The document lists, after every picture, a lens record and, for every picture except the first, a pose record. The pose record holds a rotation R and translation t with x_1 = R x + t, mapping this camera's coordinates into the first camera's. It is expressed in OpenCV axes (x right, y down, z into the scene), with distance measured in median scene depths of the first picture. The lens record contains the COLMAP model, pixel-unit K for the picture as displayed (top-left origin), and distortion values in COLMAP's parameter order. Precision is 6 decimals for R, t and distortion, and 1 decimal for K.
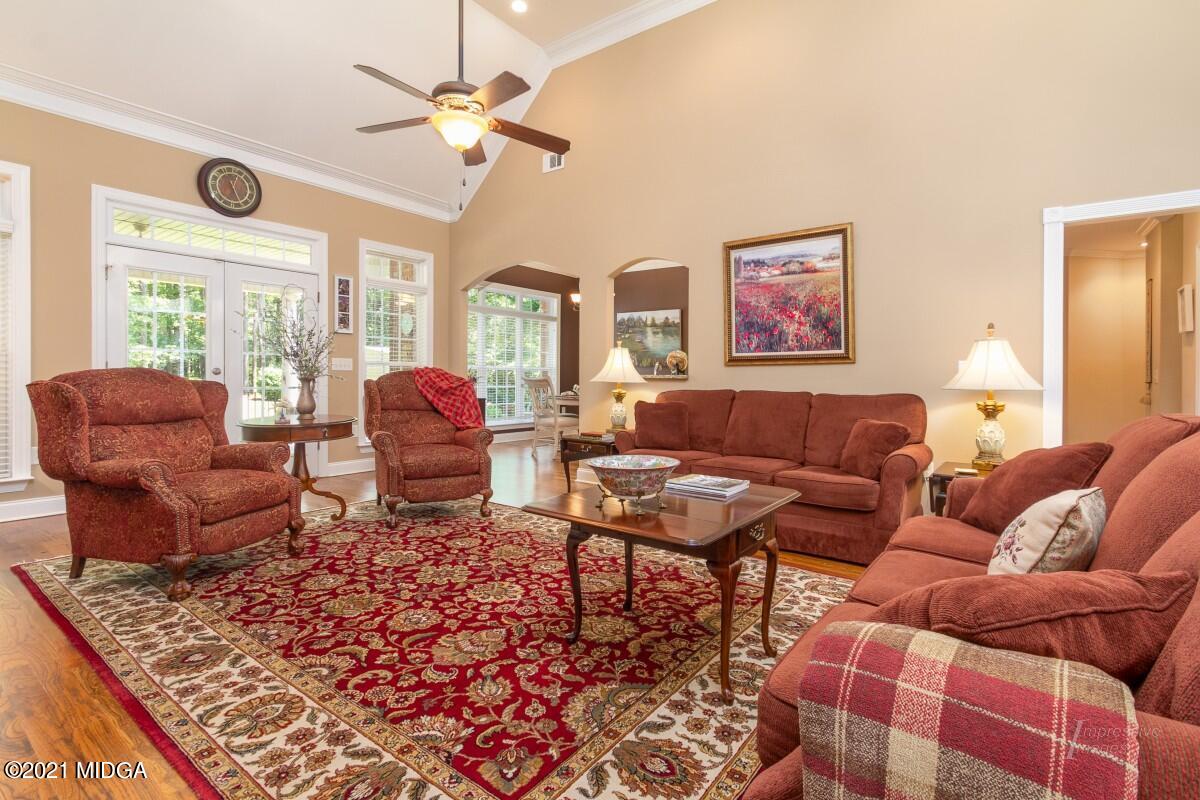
lens RADIAL K [[558.2, 0, 601.3], [0, 558.2, 383.2], [0, 0, 1]] dist [0.004022, -0.003505]
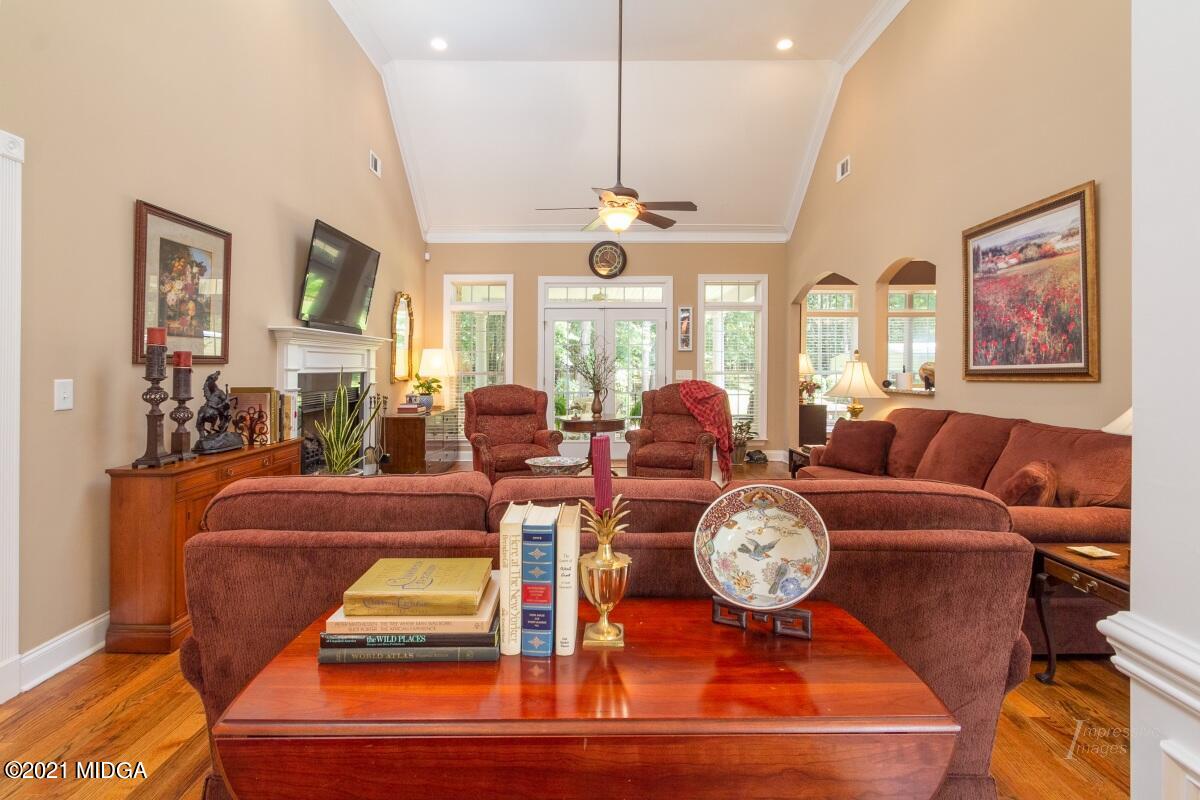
lens RADIAL K [[558.2, 0, 600.8], [0, 558.2, 369.6], [0, 0, 1]] dist [0.004022, -0.003505]
pose [[0.606773, -0.008375, -0.794831, 0.598827], [-0.002054, 0.999925, -0.012105, -0.039918], [0.794873, 0.008978, 0.606710, 0.084855]]
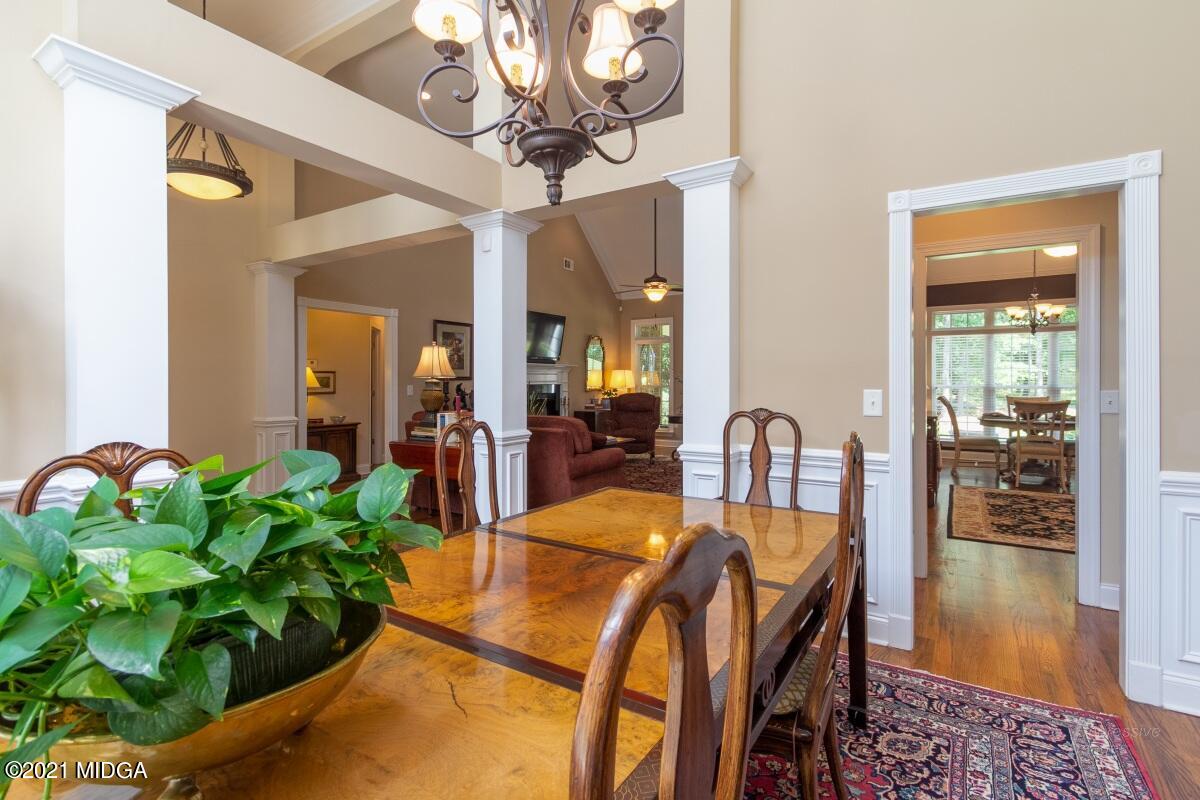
lens RADIAL K [[558.2, 0, 623.2], [0, 558.2, 388.8], [0, 0, 1]] dist [0.004022, -0.003505]
pose [[0.107605, -0.000919, -0.994193, 1.499815], [-0.011836, 0.999928, -0.002206, -0.029634], [0.994123, 0.012005, 0.107586, 0.429229]]
